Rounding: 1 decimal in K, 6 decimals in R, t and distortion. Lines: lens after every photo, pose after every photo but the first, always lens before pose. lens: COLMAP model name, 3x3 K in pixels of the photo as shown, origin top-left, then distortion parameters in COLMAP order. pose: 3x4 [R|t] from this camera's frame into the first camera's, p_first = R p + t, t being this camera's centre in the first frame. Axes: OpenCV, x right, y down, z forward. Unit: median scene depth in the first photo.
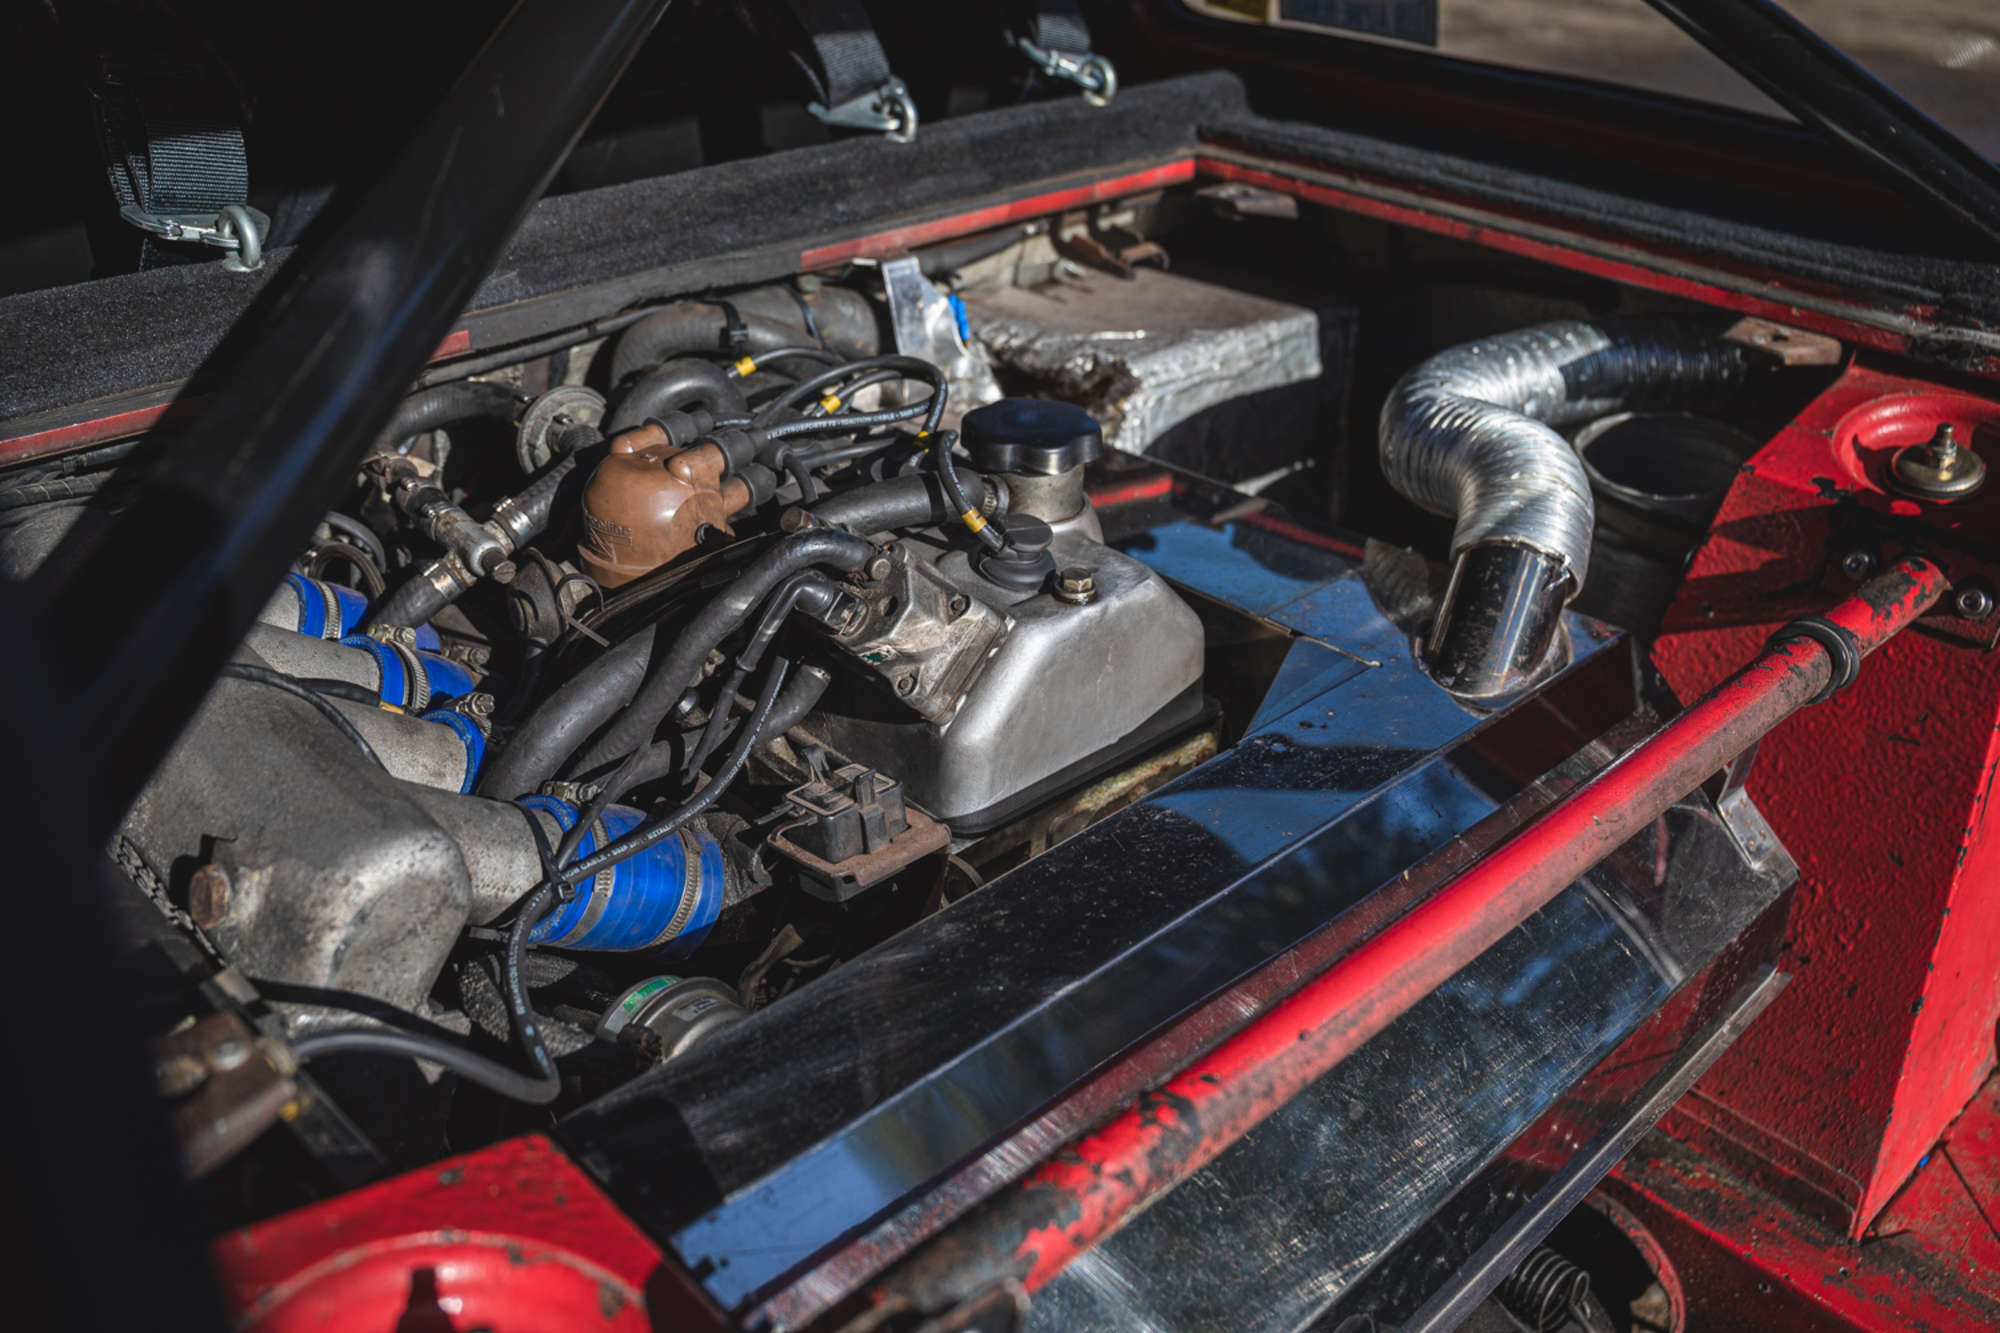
lens RADIAL K [[1791.4, 0, 1000.0], [0, 1791.4, 666.5], [0, 0, 1]] dist [-0.003534, 0.010704]
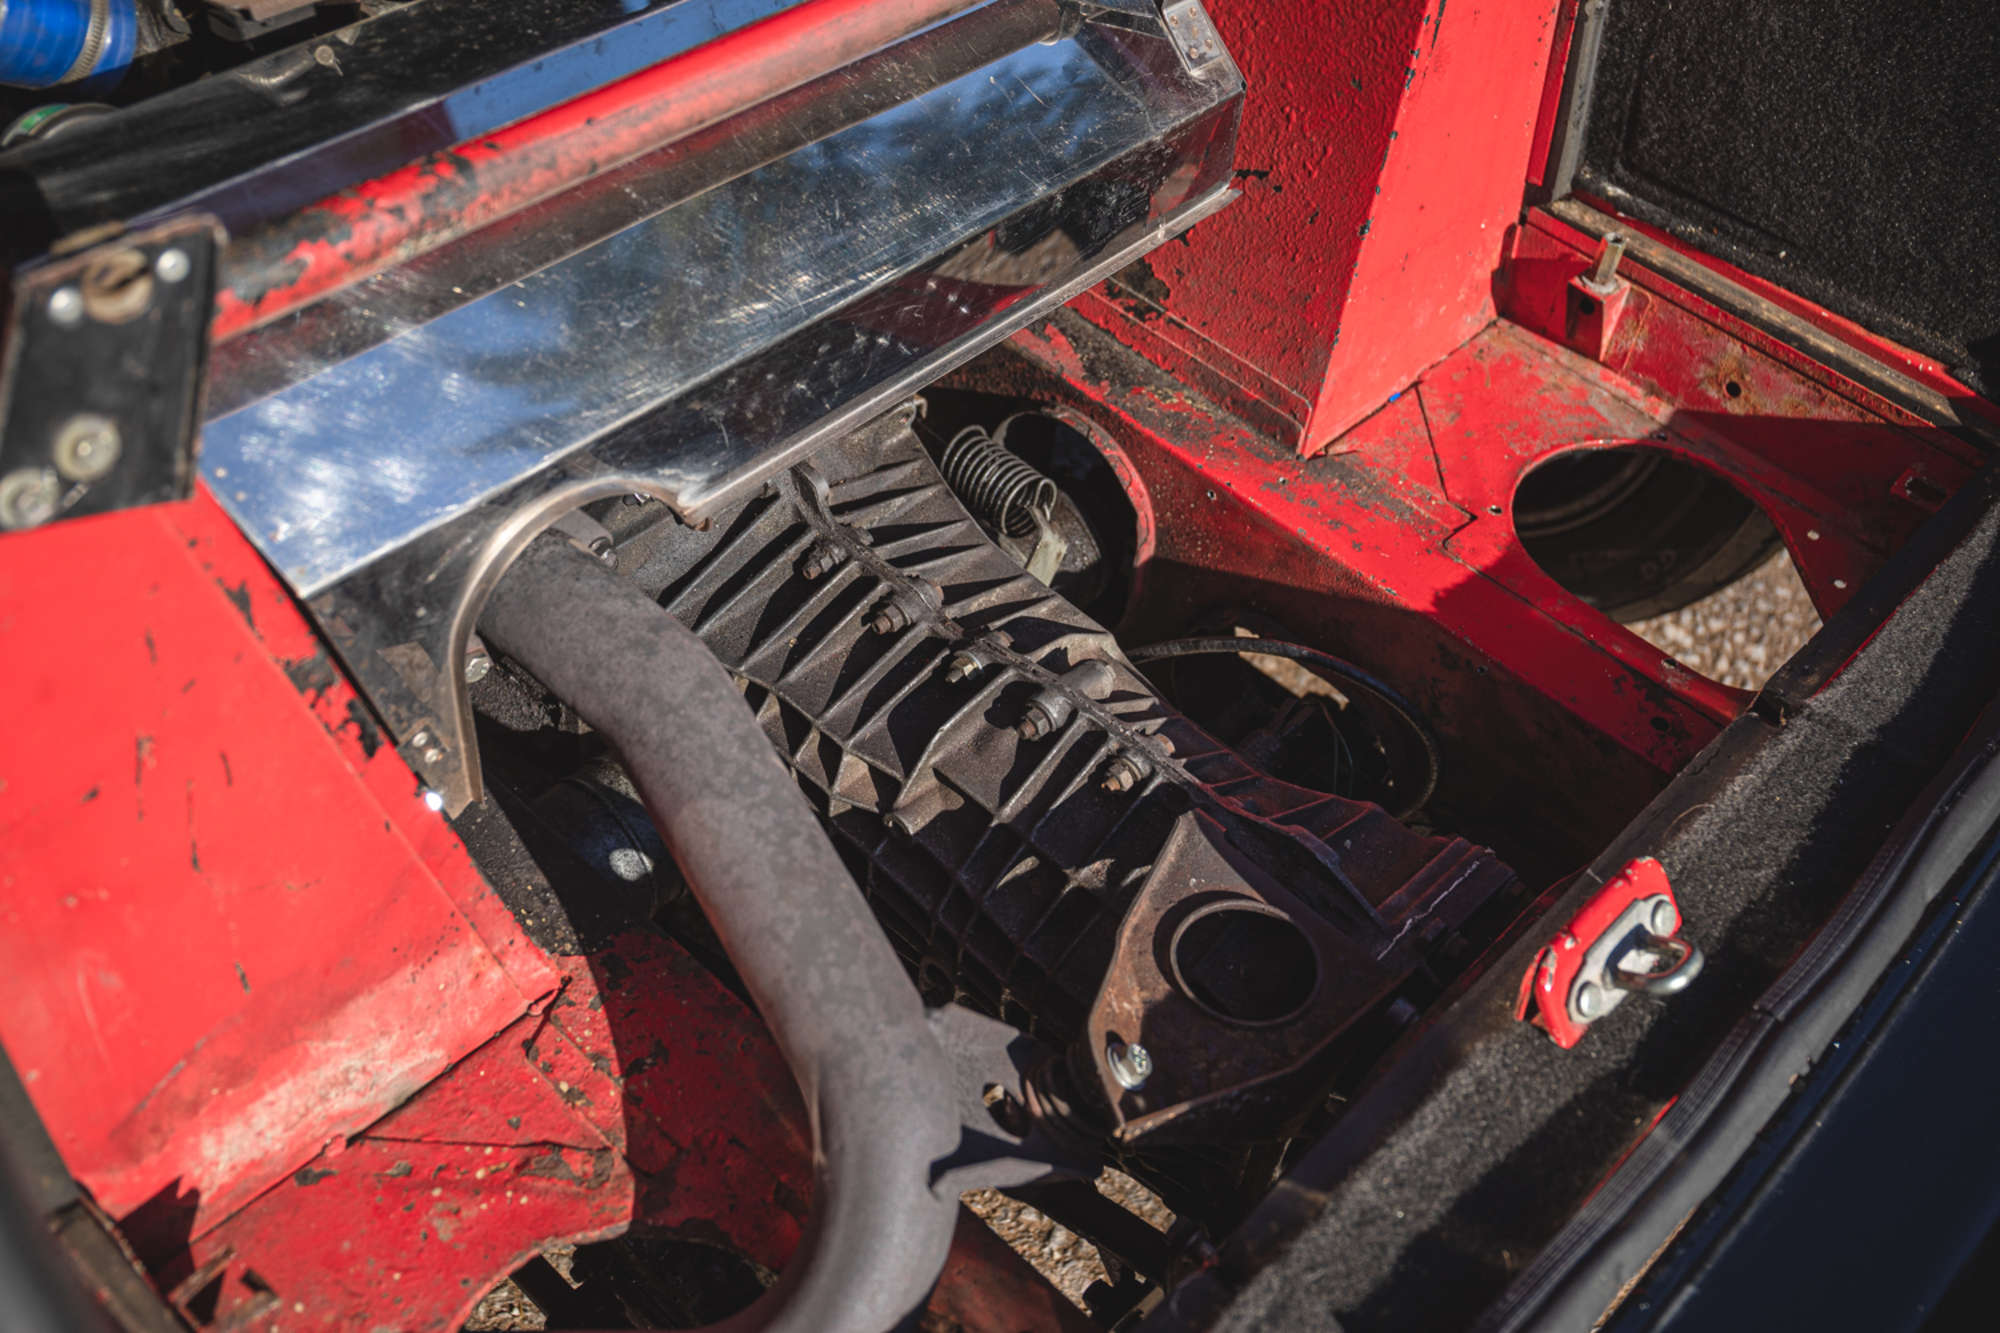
lens RADIAL K [[2157.2, 0, 1000.0], [0, 2157.2, 666.5], [0, 0, 1]] dist [0.001162, 0.004872]
pose [[0.995589, 0.013506, 0.092850, 0.186782], [-0.039516, 0.957900, 0.284369, 0.084419], [-0.085100, -0.286784, 0.954208, -0.261938]]
